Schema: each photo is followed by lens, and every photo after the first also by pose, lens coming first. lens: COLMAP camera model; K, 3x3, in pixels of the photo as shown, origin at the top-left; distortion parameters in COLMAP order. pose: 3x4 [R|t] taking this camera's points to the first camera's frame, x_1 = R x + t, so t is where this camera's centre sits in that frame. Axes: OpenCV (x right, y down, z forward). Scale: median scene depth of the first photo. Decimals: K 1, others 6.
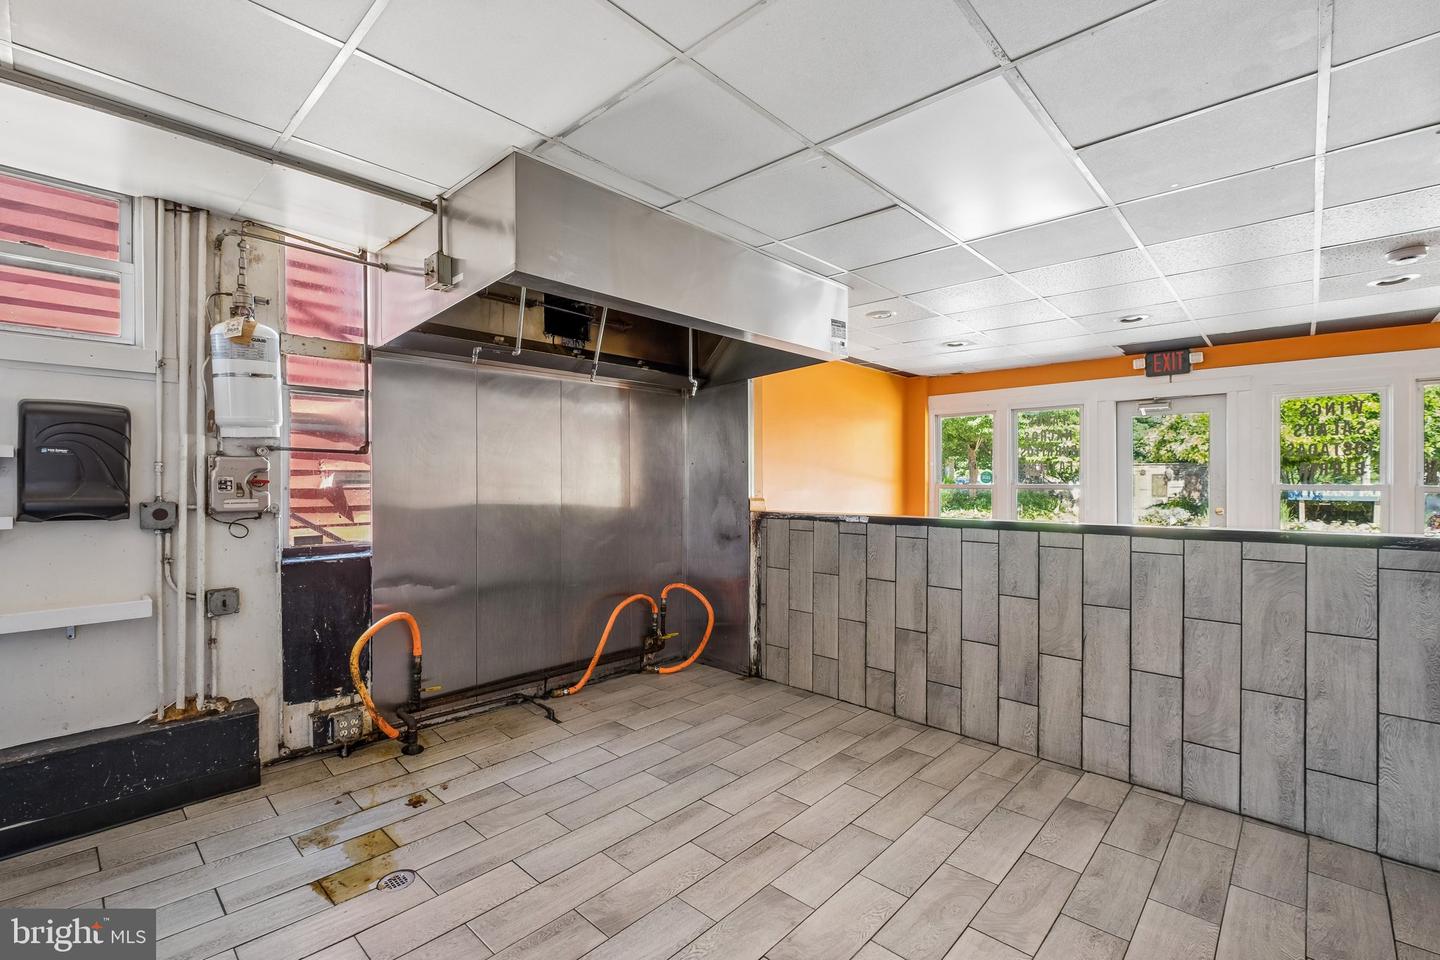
lens RADIAL K [[631.8, 0, 706.9], [0, 631.8, 481.7], [0, 0, 1]] dist [0.001437, -0.001601]
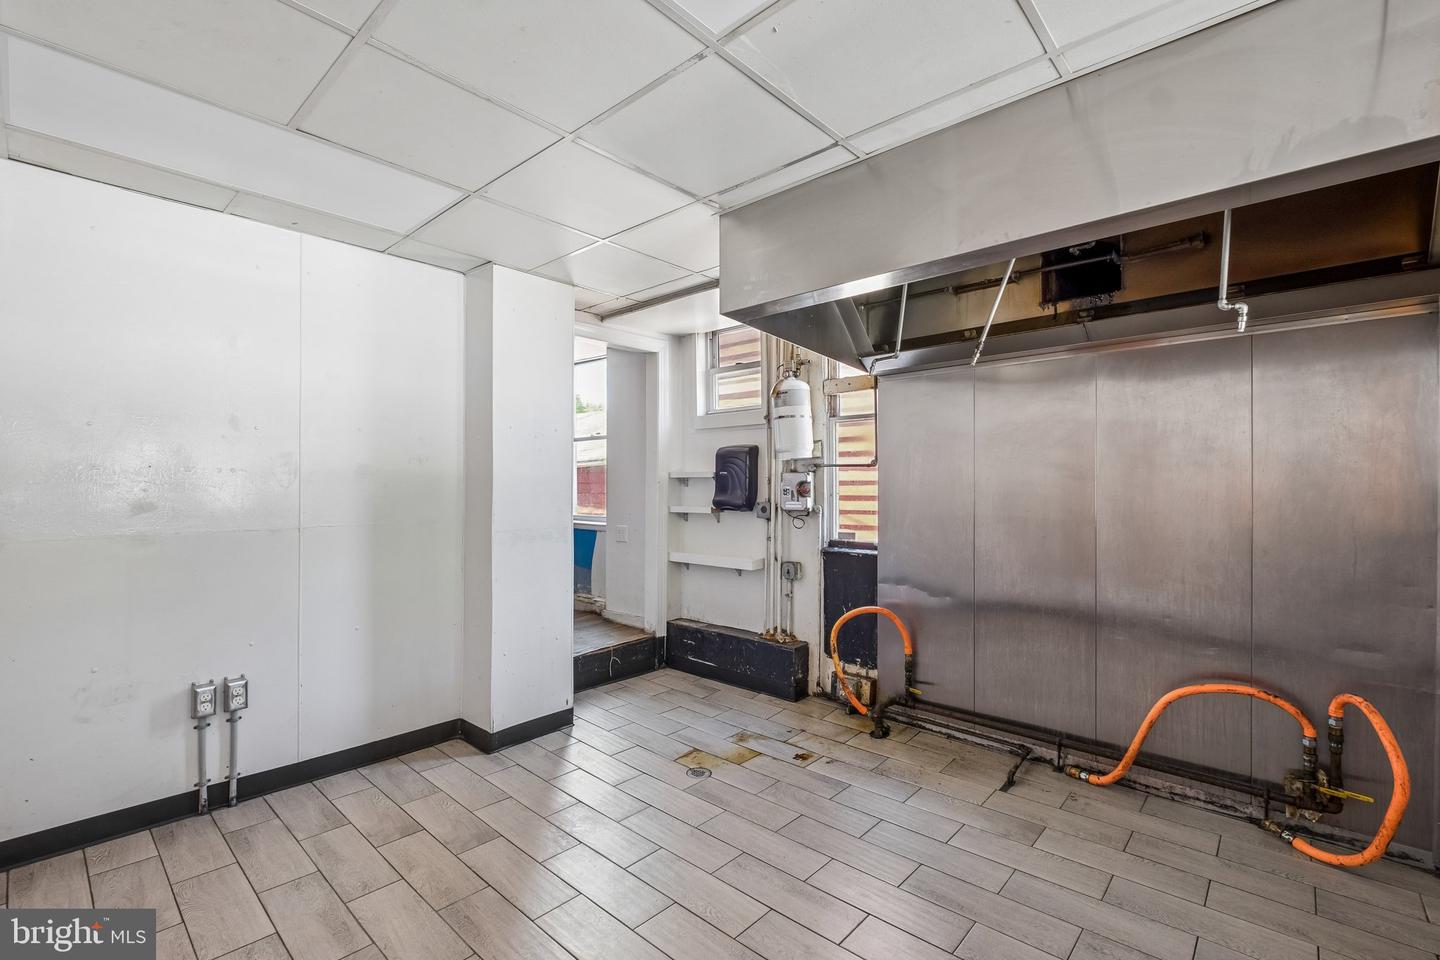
lens RADIAL K [[631.8, 0, 705.7], [0, 631.8, 481.8], [0, 0, 1]] dist [0.001437, -0.001601]
pose [[0.022886, -0.012151, -0.999664, 0.563474], [-0.005818, 0.999908, -0.012287, 0.000496], [0.999721, 0.006098, 0.022813, 0.598046]]
